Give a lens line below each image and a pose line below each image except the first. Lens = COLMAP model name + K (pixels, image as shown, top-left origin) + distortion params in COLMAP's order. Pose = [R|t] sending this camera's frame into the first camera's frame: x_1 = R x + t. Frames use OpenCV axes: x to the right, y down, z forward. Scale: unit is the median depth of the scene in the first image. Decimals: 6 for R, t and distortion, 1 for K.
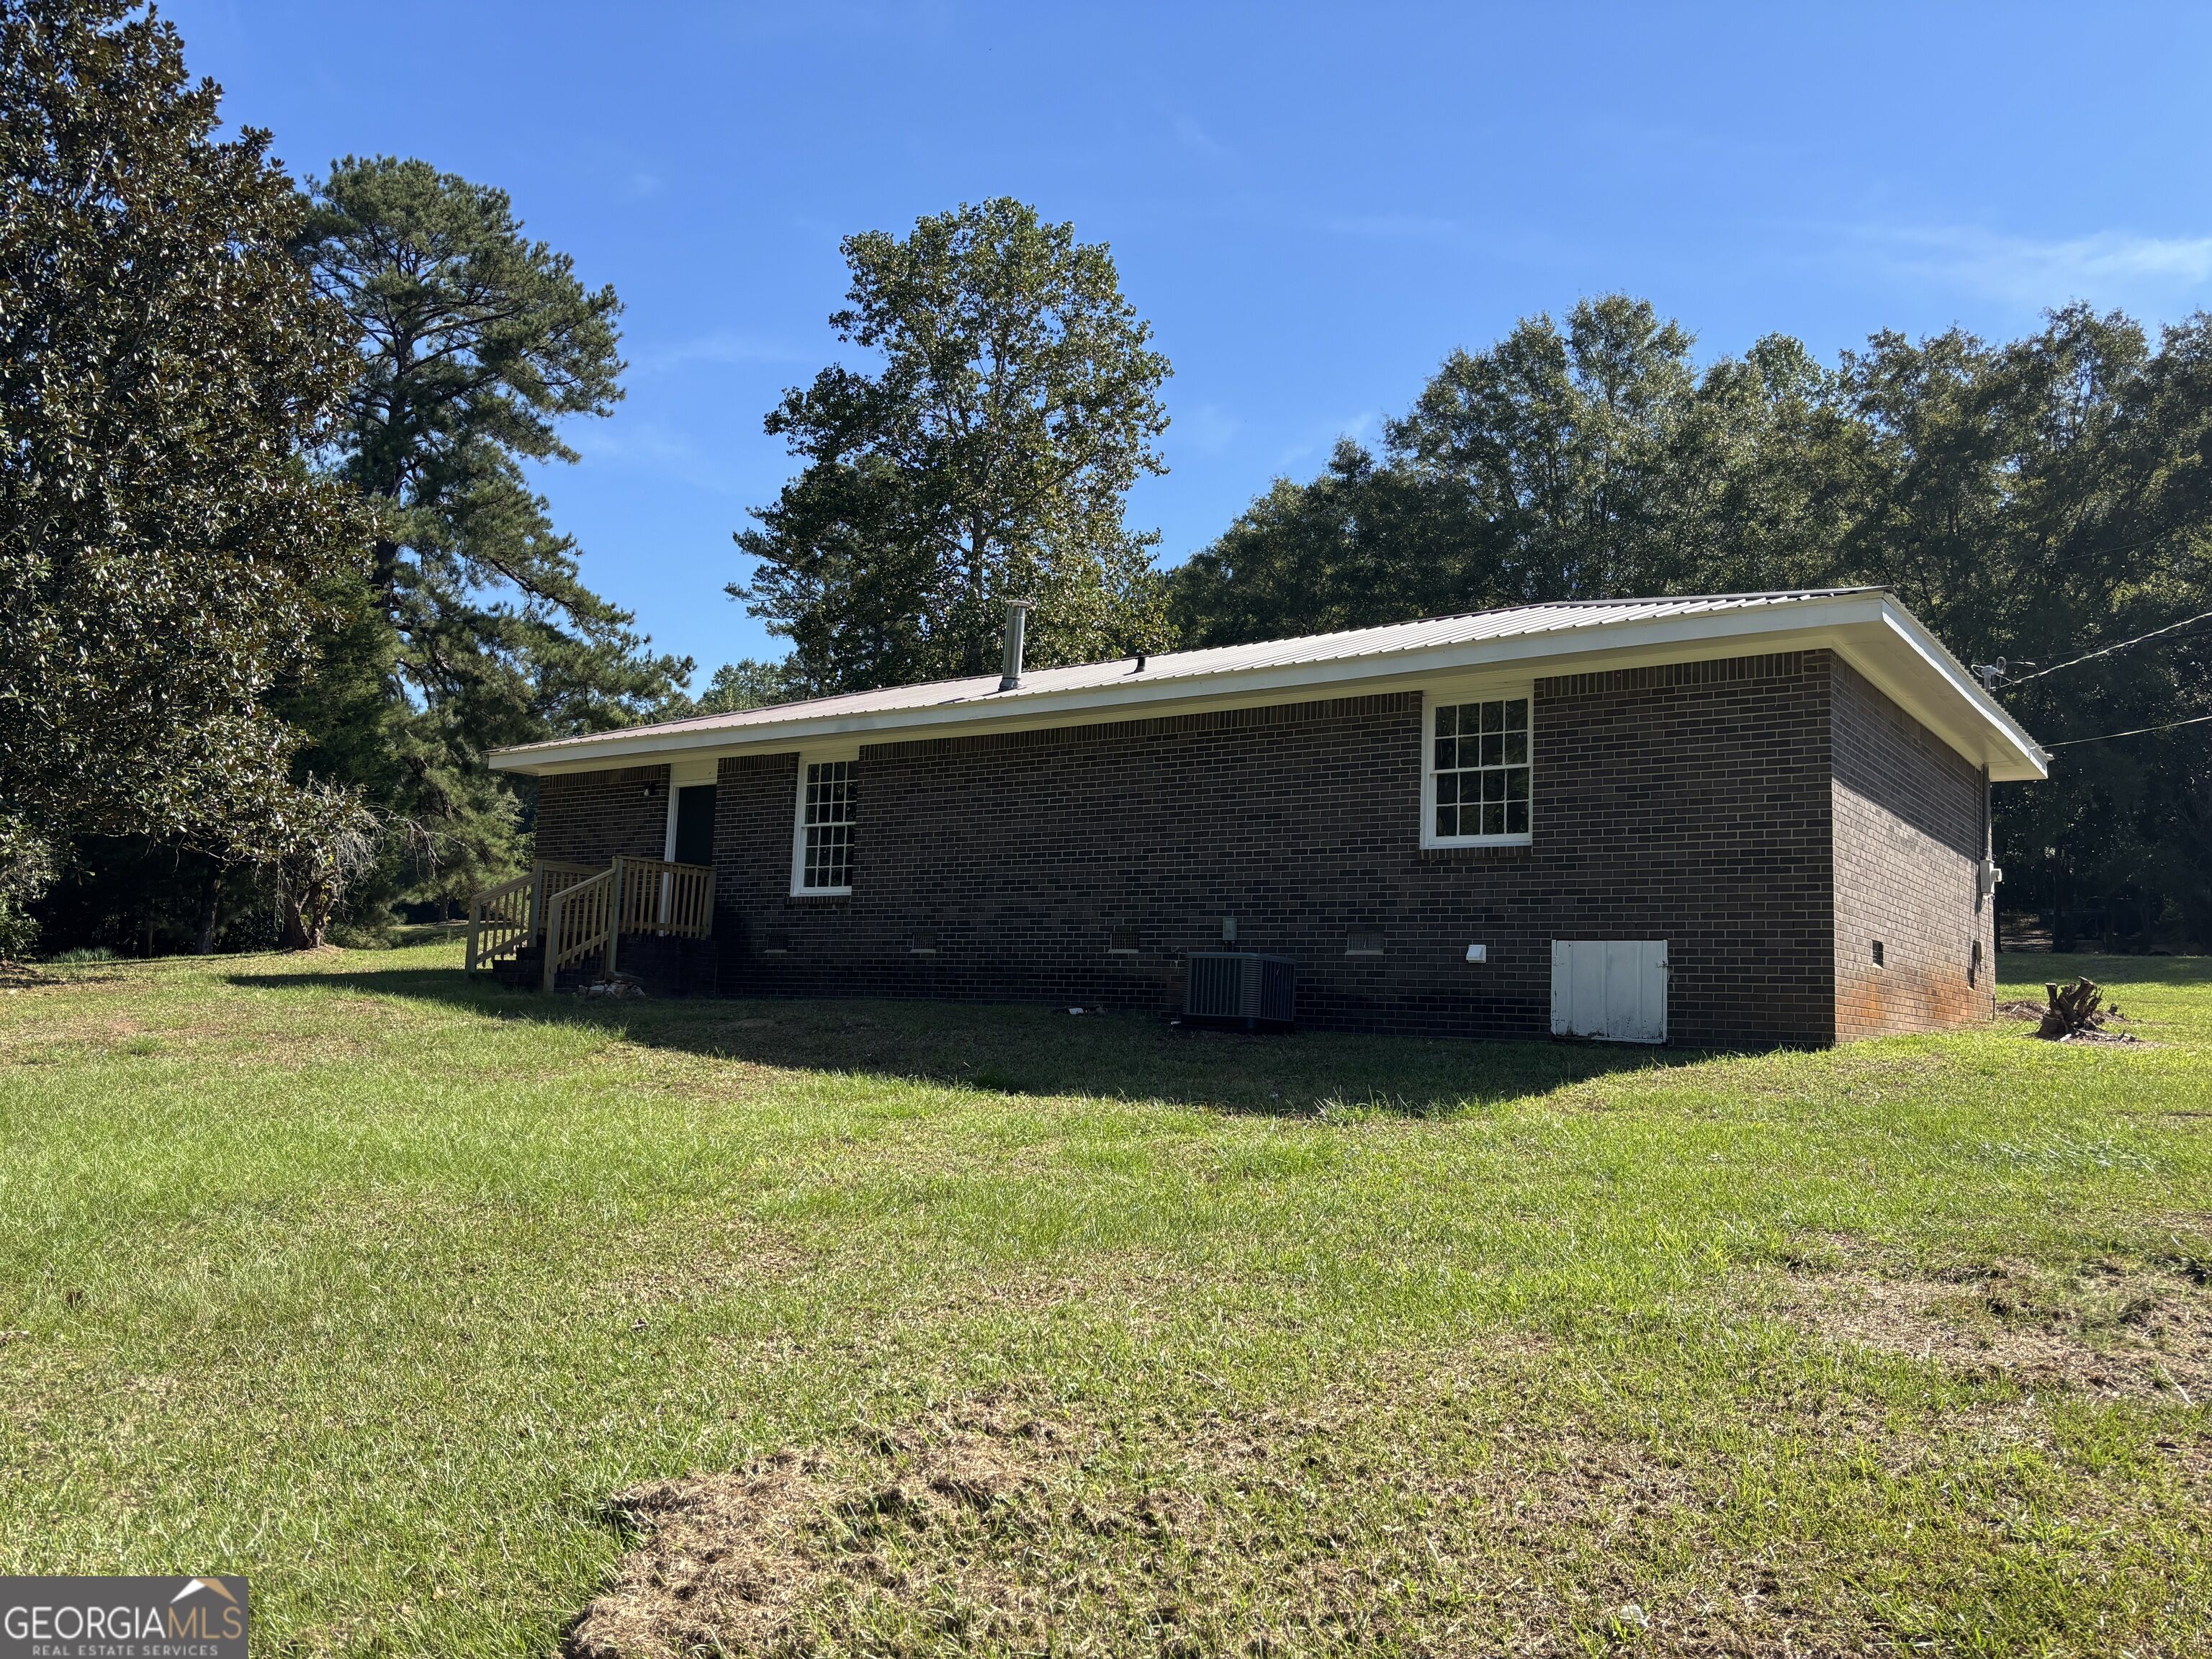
lens RADIAL K [[1651.5, 0, 1121.2], [0, 1651.5, 832.5], [0, 0, 1]] dist [0.037795, 0.002602]
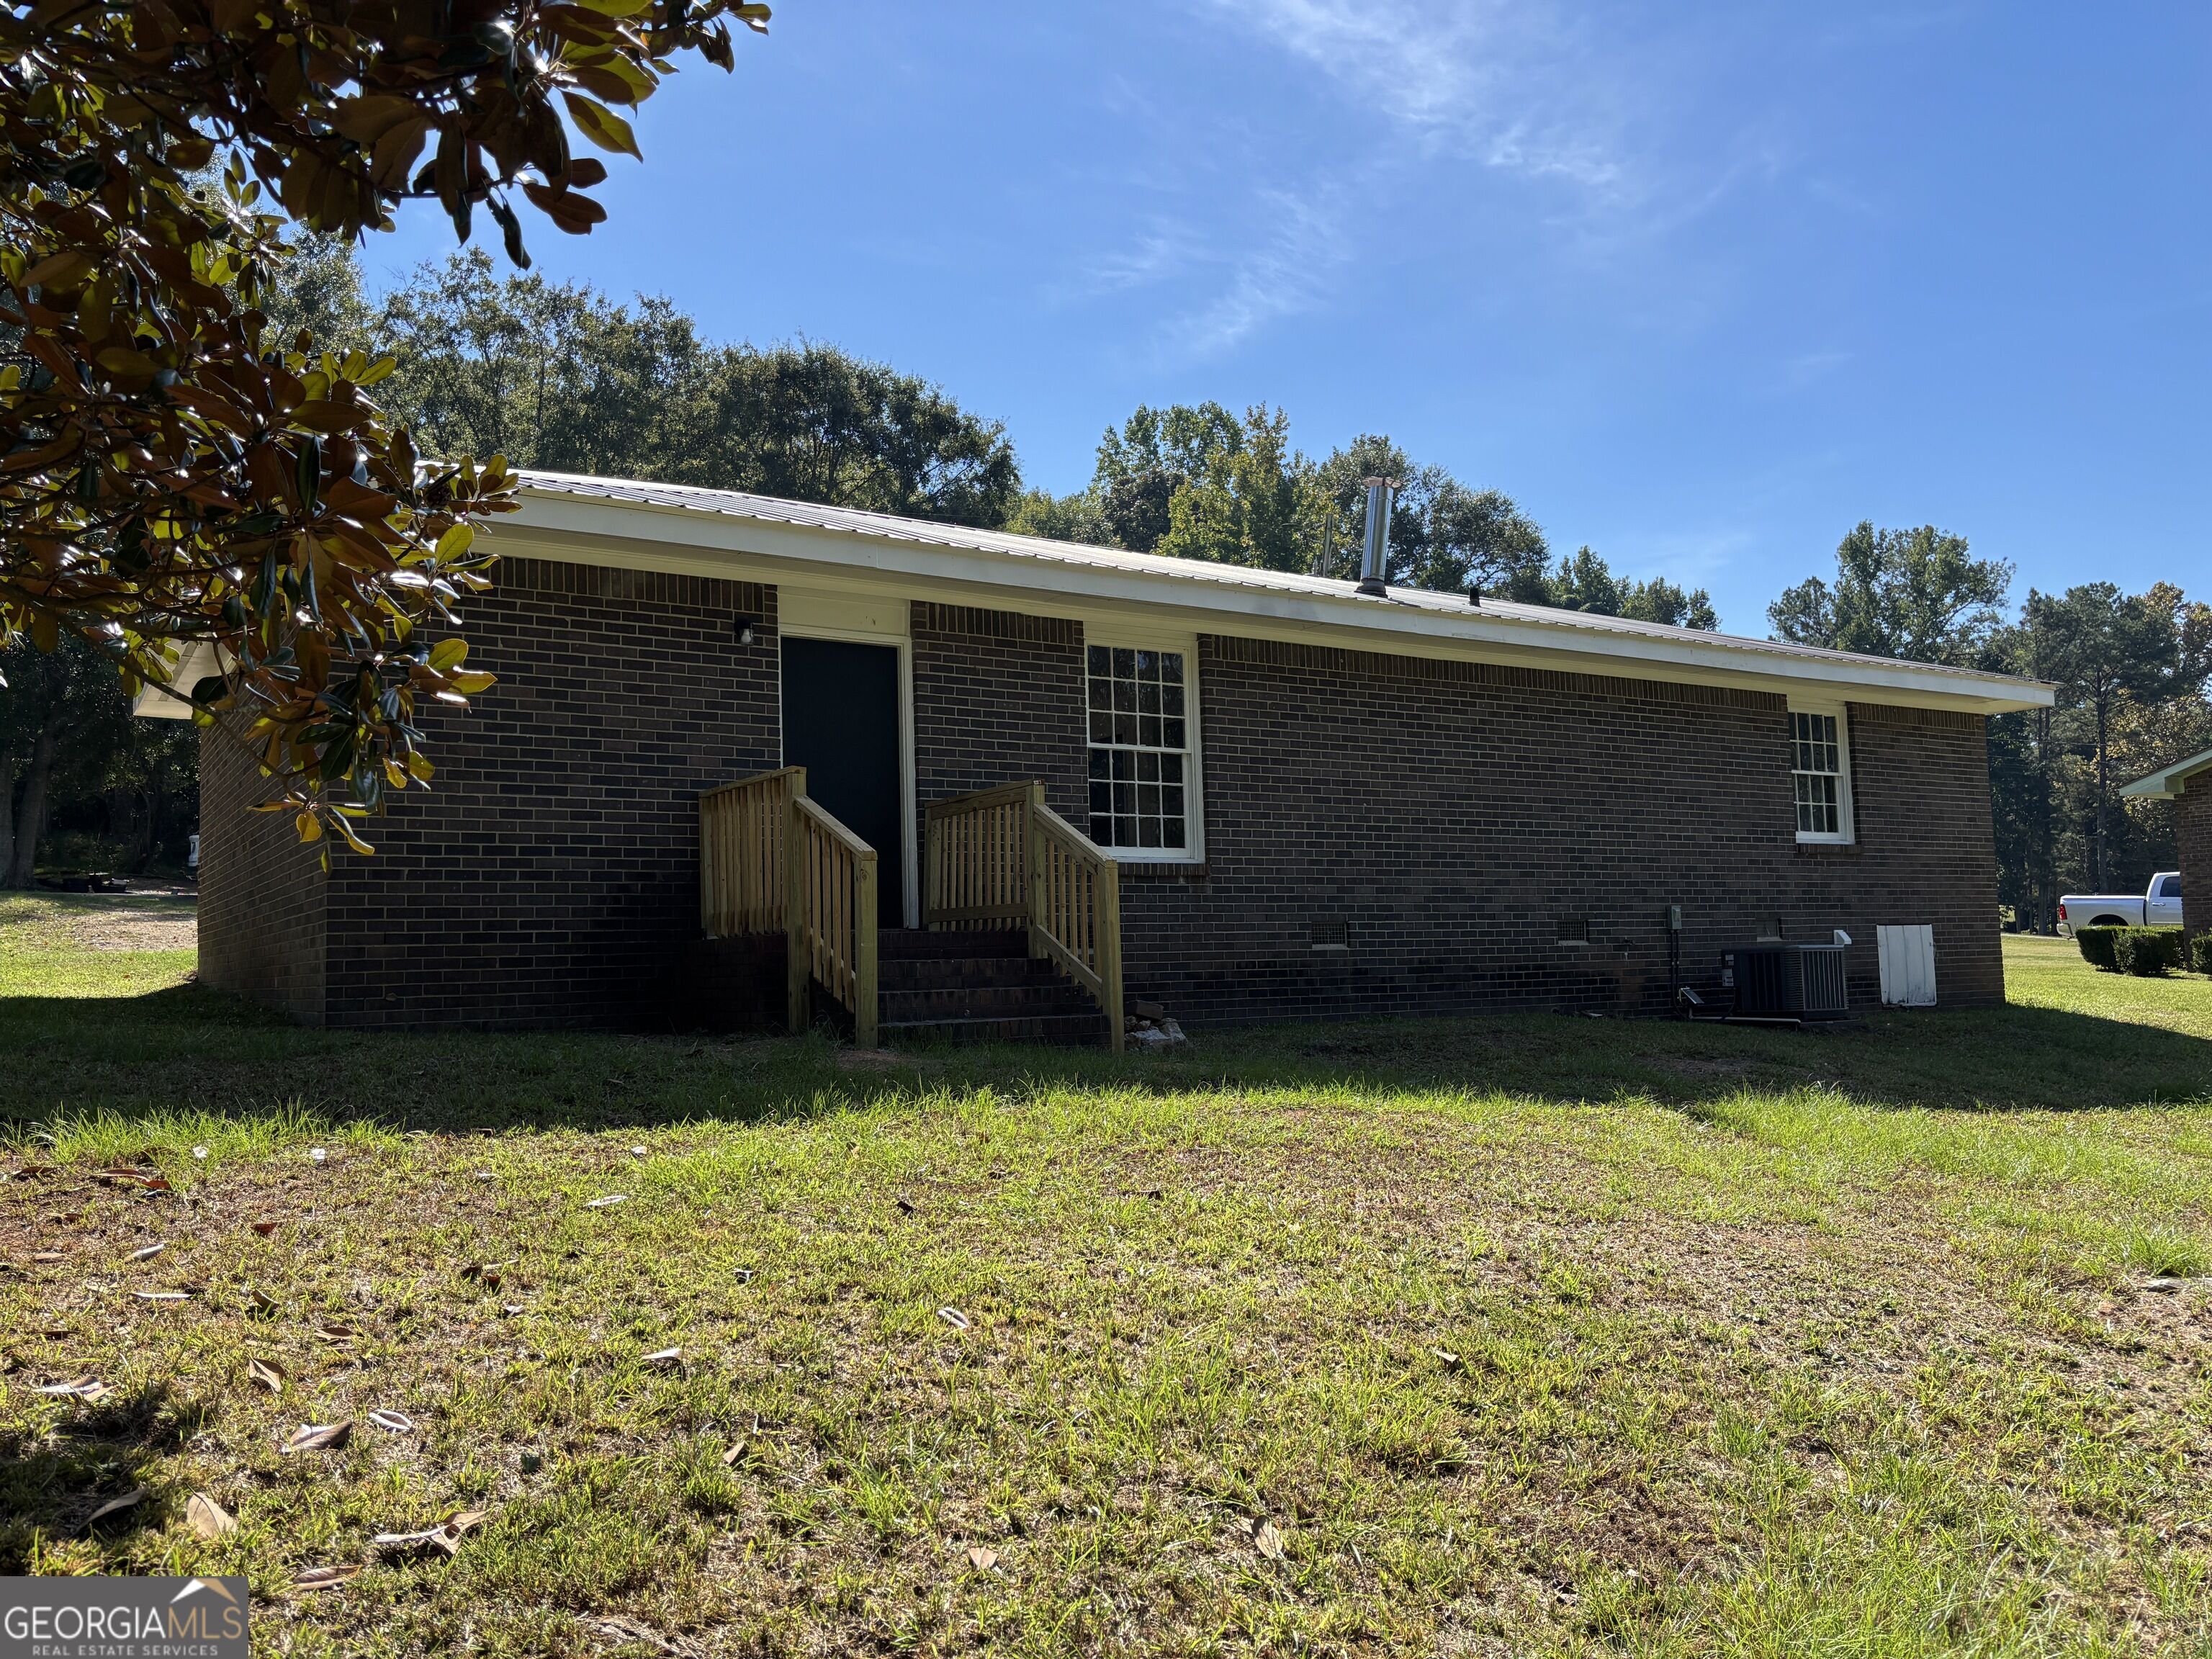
lens RADIAL K [[1651.5, 0, 1121.2], [0, 1651.5, 832.5], [0, 0, 1]] dist [0.037795, 0.002602]
pose [[0.375143, 0.022318, 0.926698, -0.857227], [-0.077257, 0.996985, 0.007264, 0.025890], [-0.923742, -0.074319, 0.375736, 0.869219]]
